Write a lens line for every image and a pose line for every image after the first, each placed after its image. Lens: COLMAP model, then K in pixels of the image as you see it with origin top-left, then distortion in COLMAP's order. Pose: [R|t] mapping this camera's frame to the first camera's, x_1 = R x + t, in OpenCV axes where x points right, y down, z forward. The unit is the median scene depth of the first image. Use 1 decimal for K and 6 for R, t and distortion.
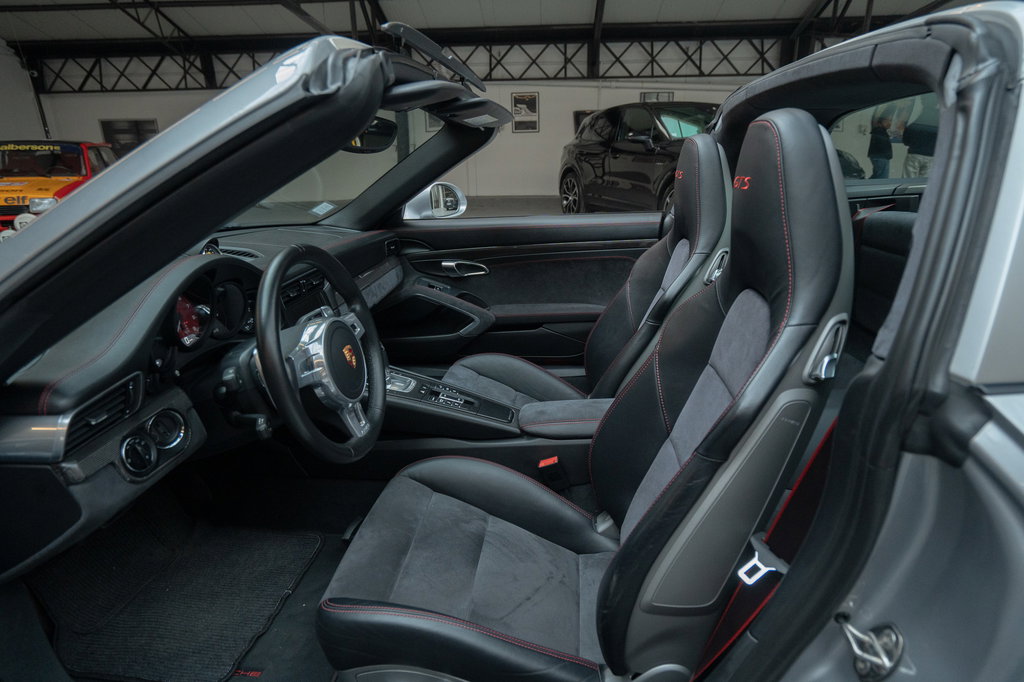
lens RADIAL K [[580.9, 0, 512.0], [0, 580.9, 341.0], [0, 0, 1]] dist [-0.043318, 0.052816]
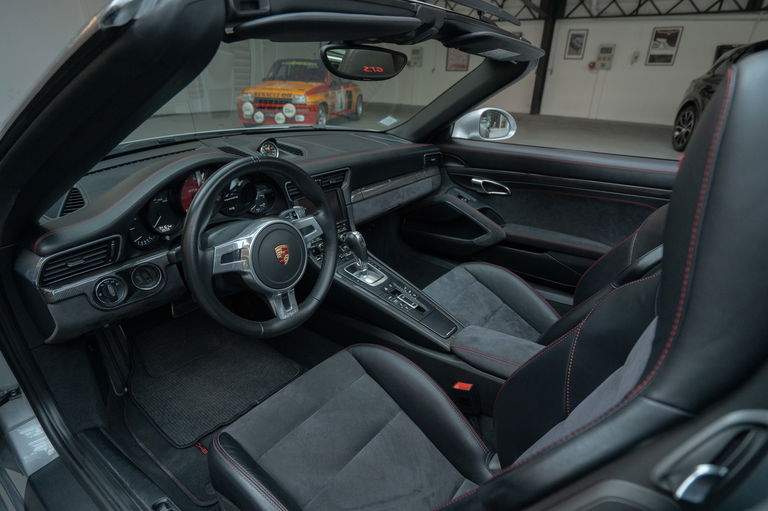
lens RADIAL K [[421.1, 0, 378.3], [0, 421.1, 257.4], [0, 0, 1]] dist [-0.032036, 0.026150]
pose [[0.853812, 0.248692, -0.457337, 0.150957], [-0.203440, 0.968050, 0.146602, -0.070084], [0.479184, -0.032129, 0.877126, 0.169254]]
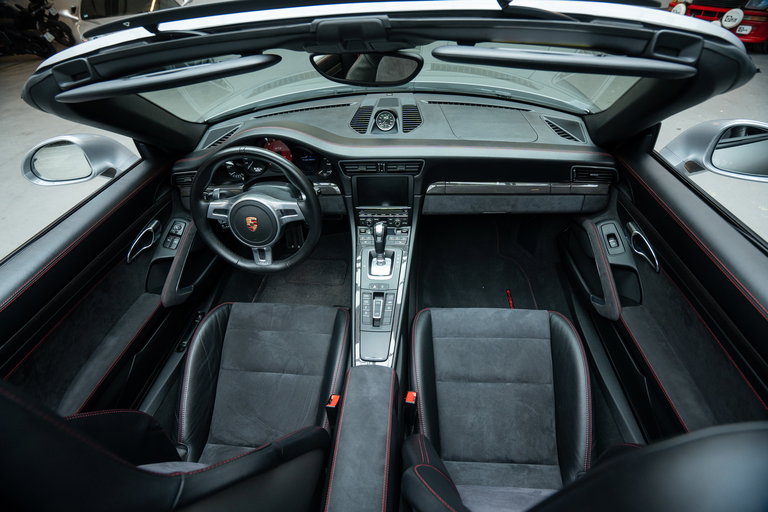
lens RADIAL K [[356.5, 0, 384.0], [0, 356.5, 256.0], [0, 0, 1]] dist [-0.070826, 0.029414]
pose [[0.034968, 0.667724, -0.743587, 0.268517], [-0.272693, 0.722184, 0.635680, -0.325270], [0.961465, 0.180542, 0.207337, 0.601775]]
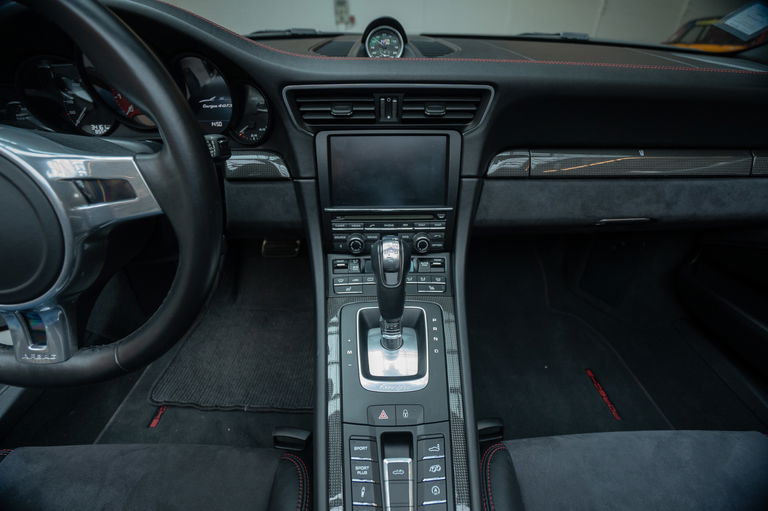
lens RADIAL K [[356.5, 0, 384.0], [0, 356.5, 255.5], [0, 0, 1]] dist [-0.070826, 0.029414]
pose [[0.131718, 0.545738, -0.827539, 0.000746], [-0.320943, 0.813325, 0.485281, -0.099482], [0.937895, 0.201672, 0.282280, 0.640380]]
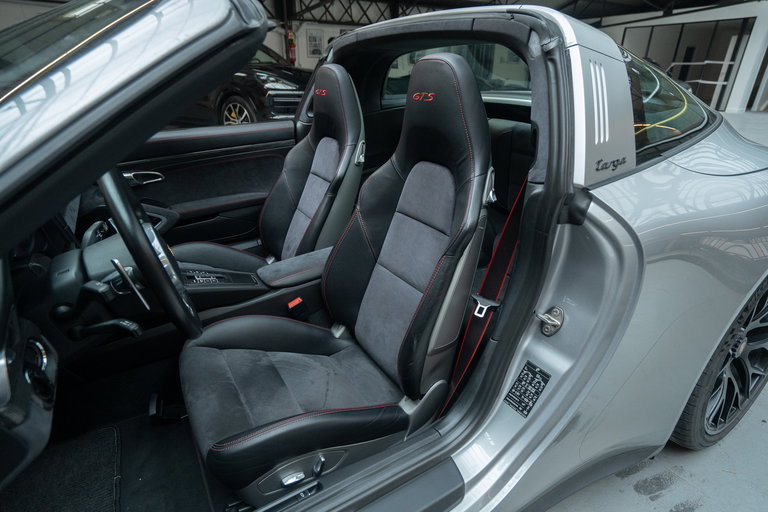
lens RADIAL K [[421.1, 0, 378.3], [0, 421.1, 257.9], [0, 0, 1]] dist [-0.032036, 0.026150]
pose [[0.799523, -0.225814, 0.556570, -0.215400], [0.172693, 0.973934, 0.147072, -0.008827], [-0.575274, -0.021471, 0.817679, 0.031835]]
